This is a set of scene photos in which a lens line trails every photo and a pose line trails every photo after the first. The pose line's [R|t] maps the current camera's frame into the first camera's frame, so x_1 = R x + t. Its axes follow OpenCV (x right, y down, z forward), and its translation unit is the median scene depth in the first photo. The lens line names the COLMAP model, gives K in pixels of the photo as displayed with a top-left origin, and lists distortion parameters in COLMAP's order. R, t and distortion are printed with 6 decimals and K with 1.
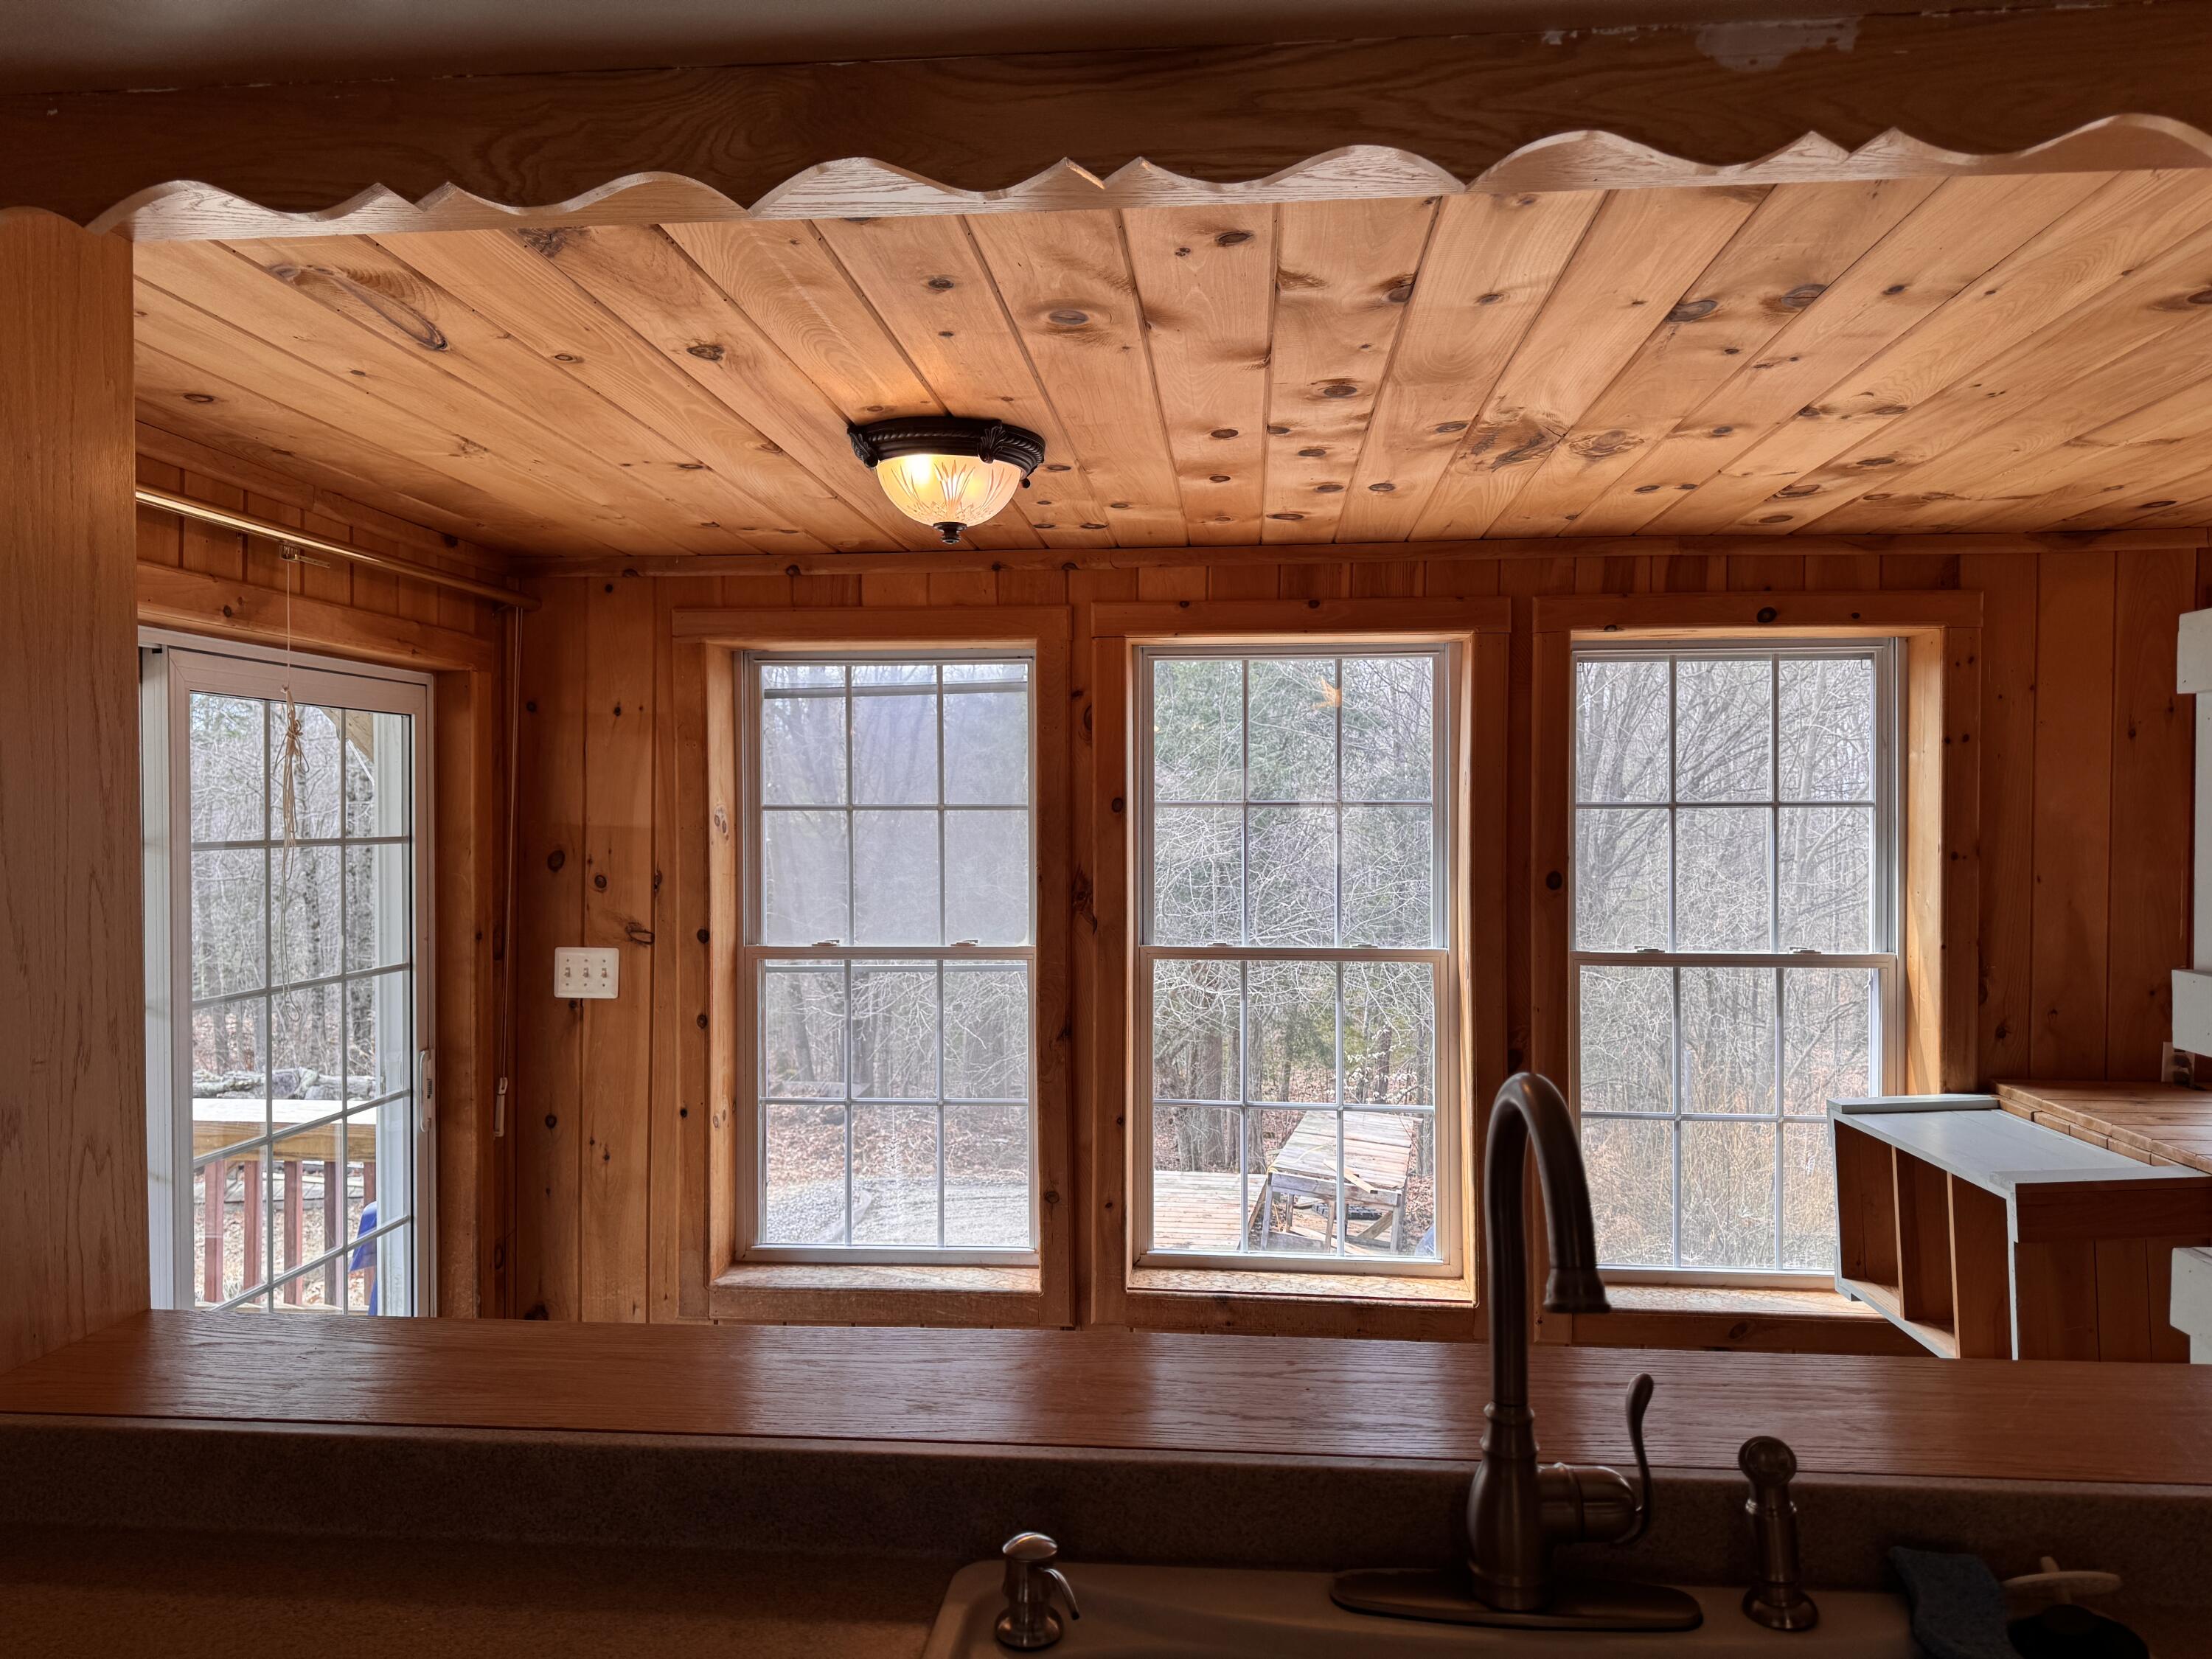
lens RADIAL K [[1565.1, 0, 1104.8], [0, 1565.1, 823.4], [0, 0, 1]] dist [0.012936, -0.004511]
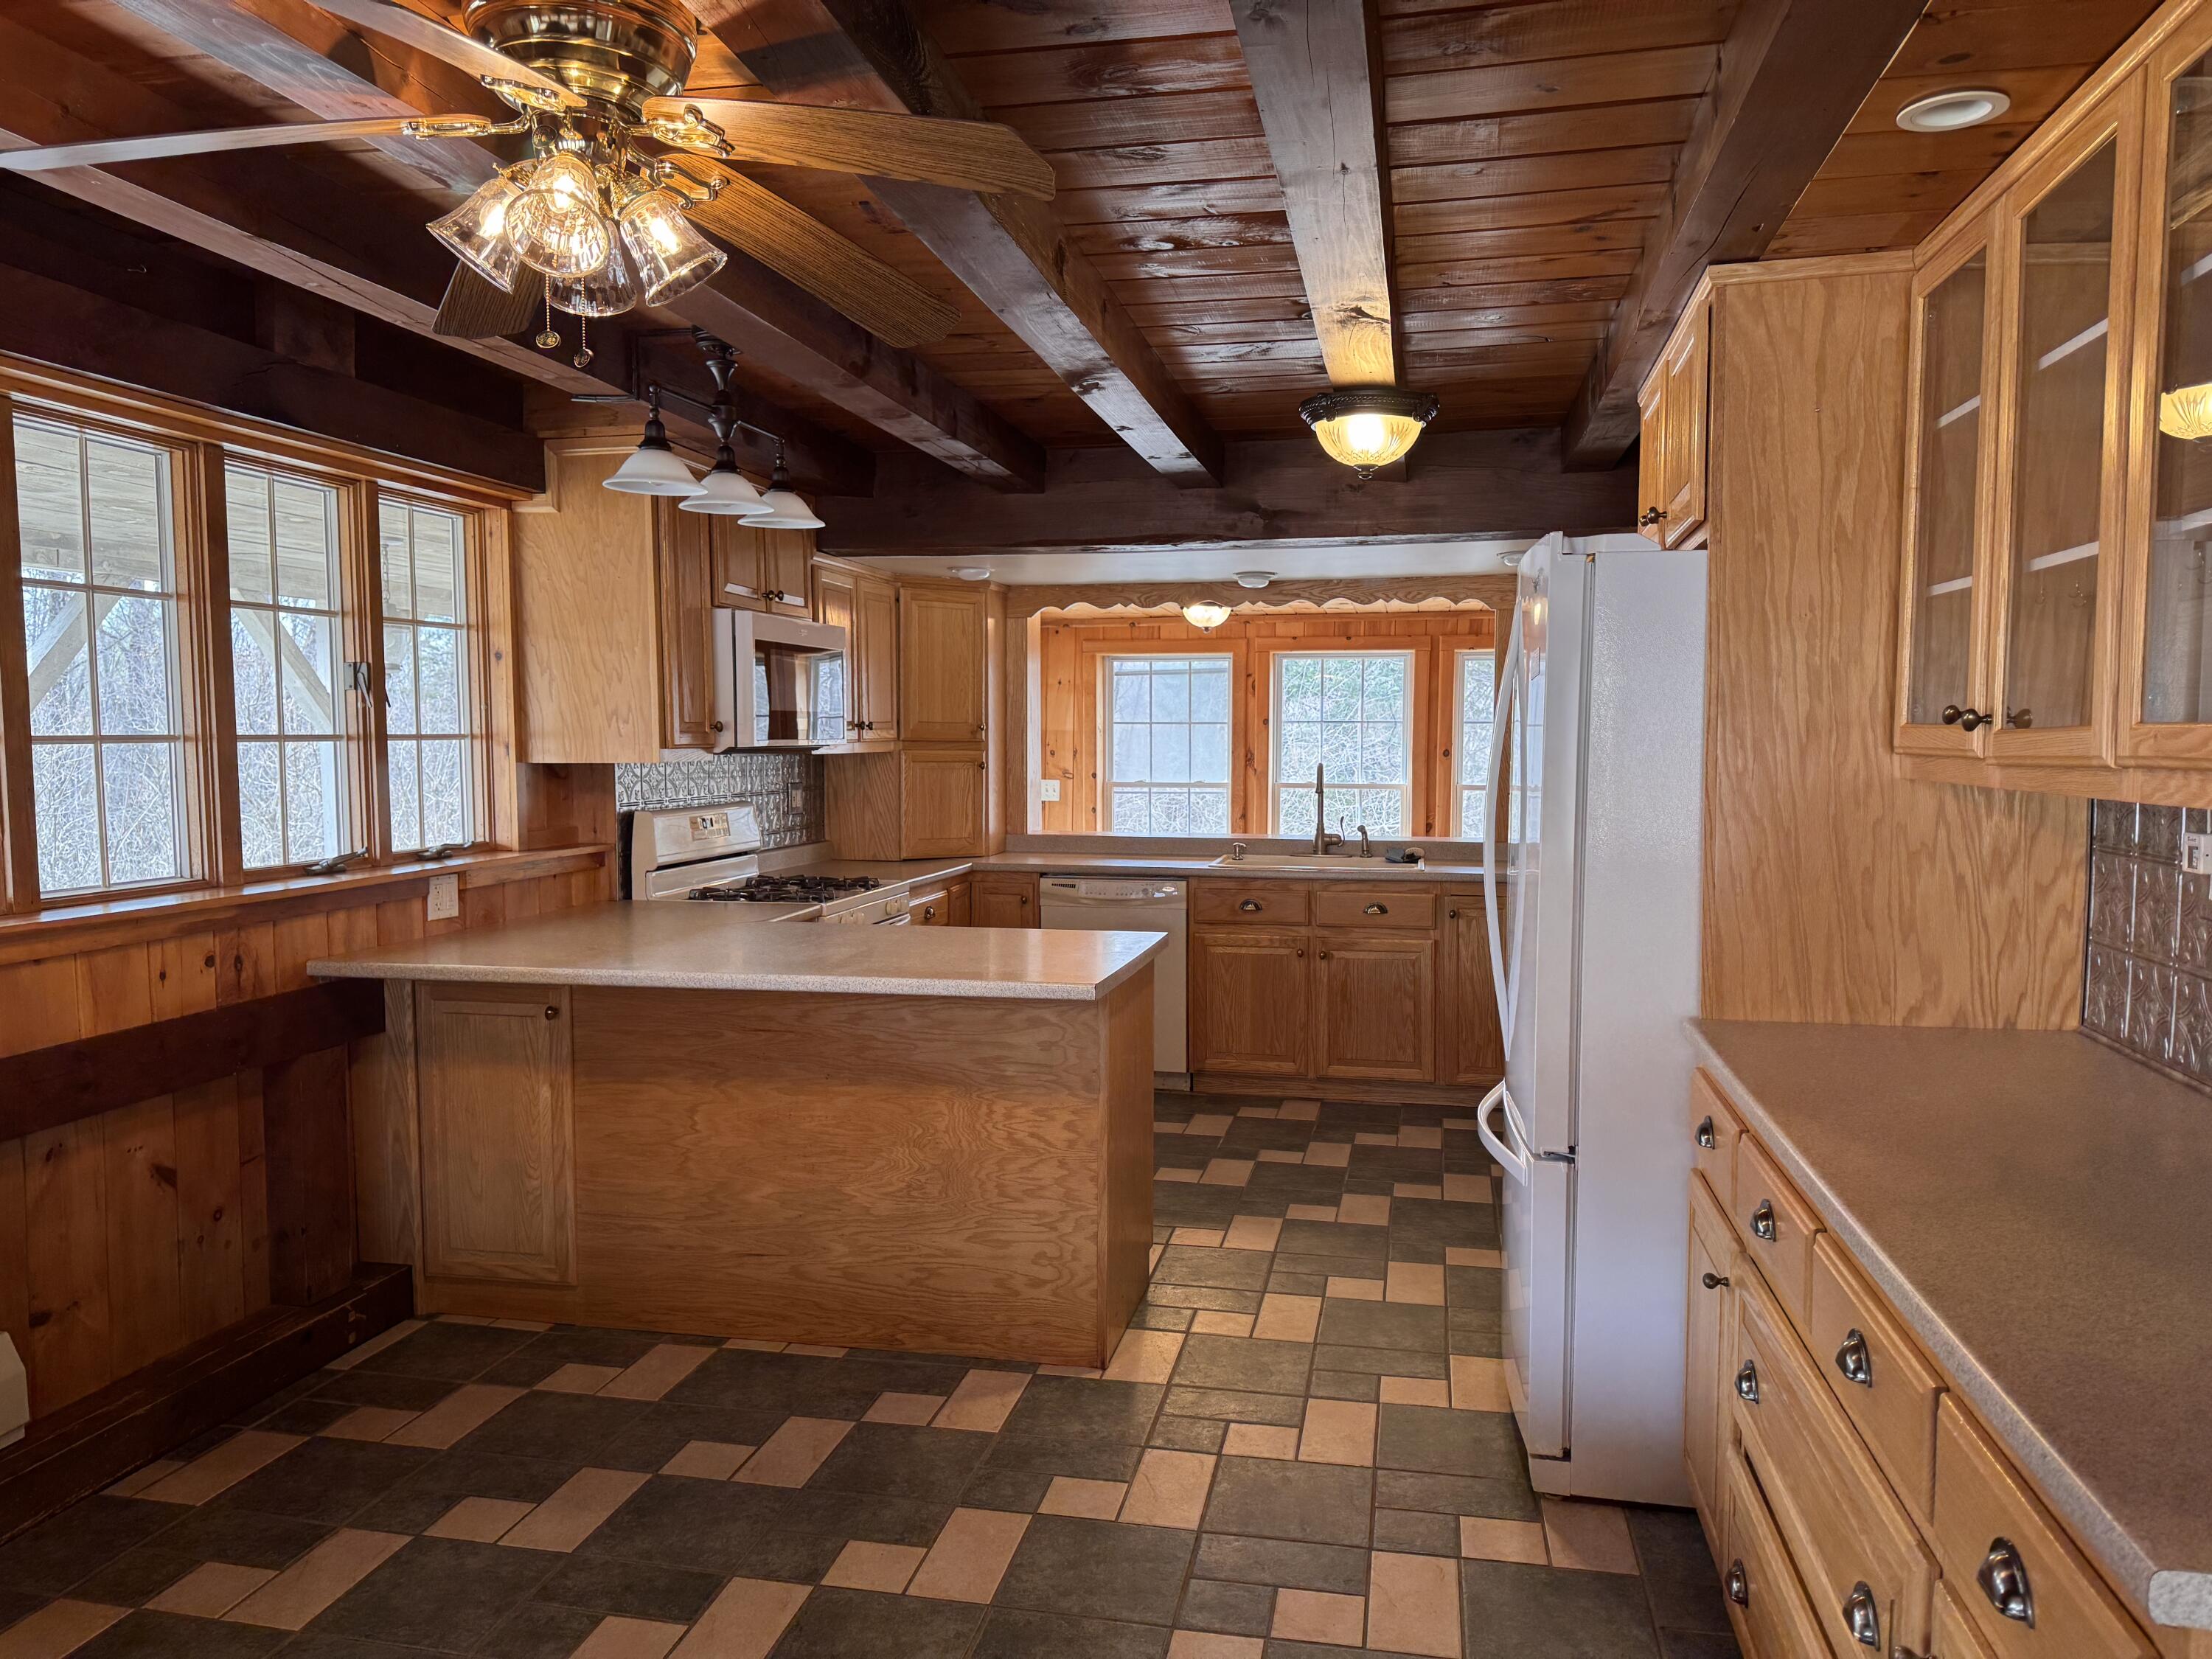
lens RADIAL K [[1565.1, 0, 1092.7], [0, 1565.1, 833.1], [0, 0, 1]] dist [0.012936, -0.004511]
pose [[0.993099, 0.011383, -0.116724, 0.027040], [-0.004969, 0.998469, 0.055088, 0.027697], [0.117173, -0.054128, 0.991635, -1.425162]]
